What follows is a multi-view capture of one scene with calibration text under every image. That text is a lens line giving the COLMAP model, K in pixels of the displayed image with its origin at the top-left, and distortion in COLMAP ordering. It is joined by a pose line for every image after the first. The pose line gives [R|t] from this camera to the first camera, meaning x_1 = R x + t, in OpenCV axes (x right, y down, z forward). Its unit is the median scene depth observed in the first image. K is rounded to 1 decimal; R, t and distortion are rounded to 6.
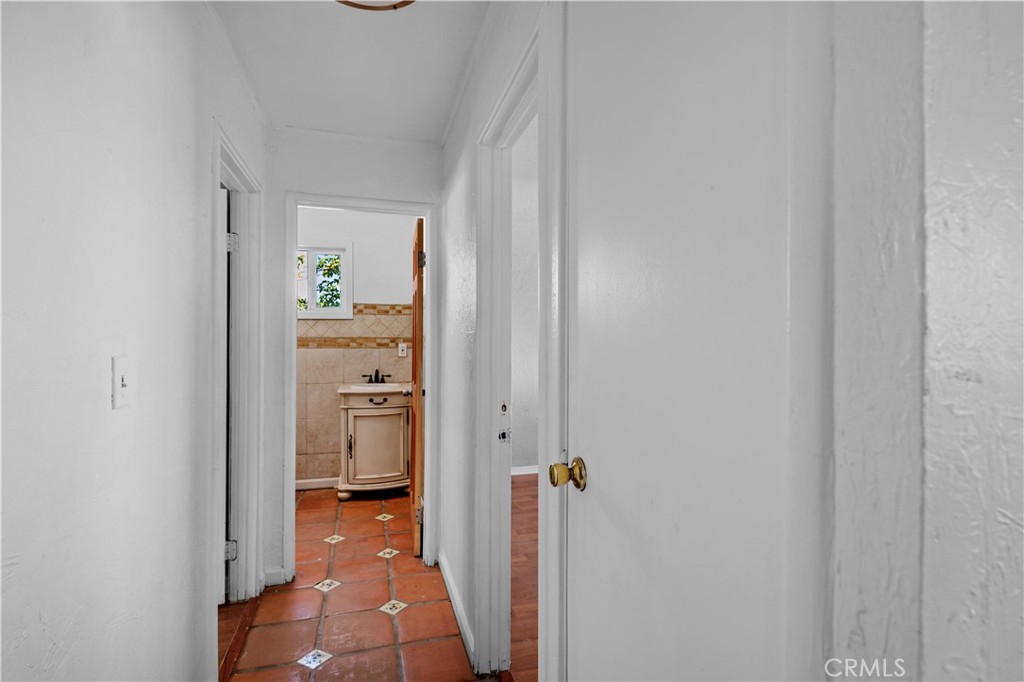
lens RADIAL K [[511.2, 0, 516.5], [0, 511.2, 339.4], [0, 0, 1]] dist [-0.000068, -0.000058]
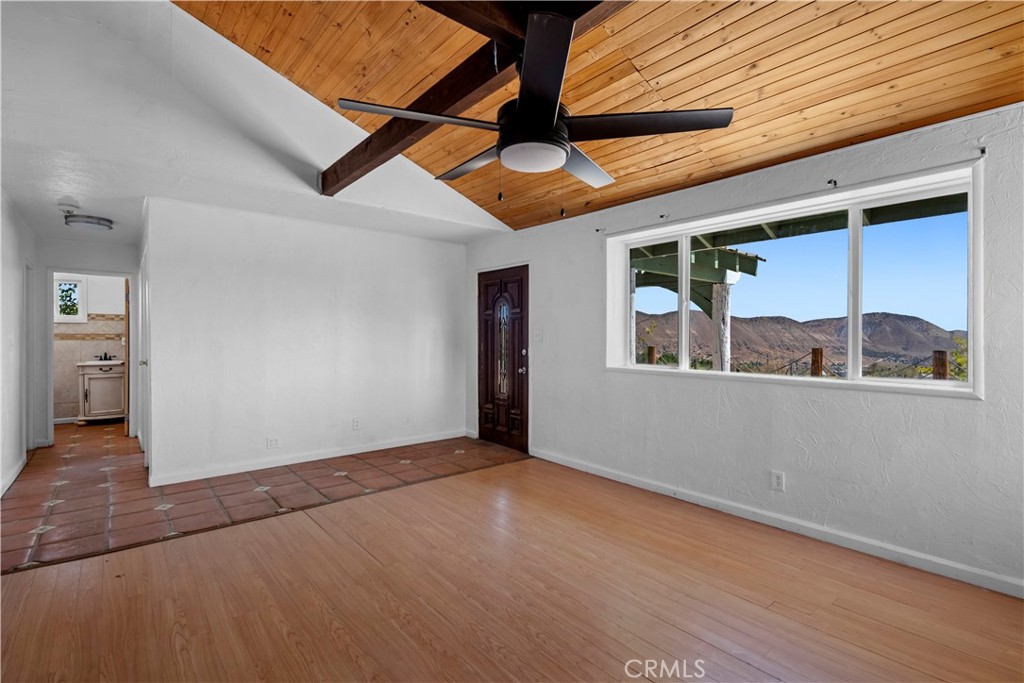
lens RADIAL K [[477.7, 0, 513.0], [0, 477.7, 340.2], [0, 0, 1]] dist [0.000793, -0.001284]
pose [[0.915098, -0.004015, 0.403211, 0.343837], [0.000472, 0.999960, 0.008886, 0.003773], [-0.403231, -0.007941, 0.915064, -1.053929]]
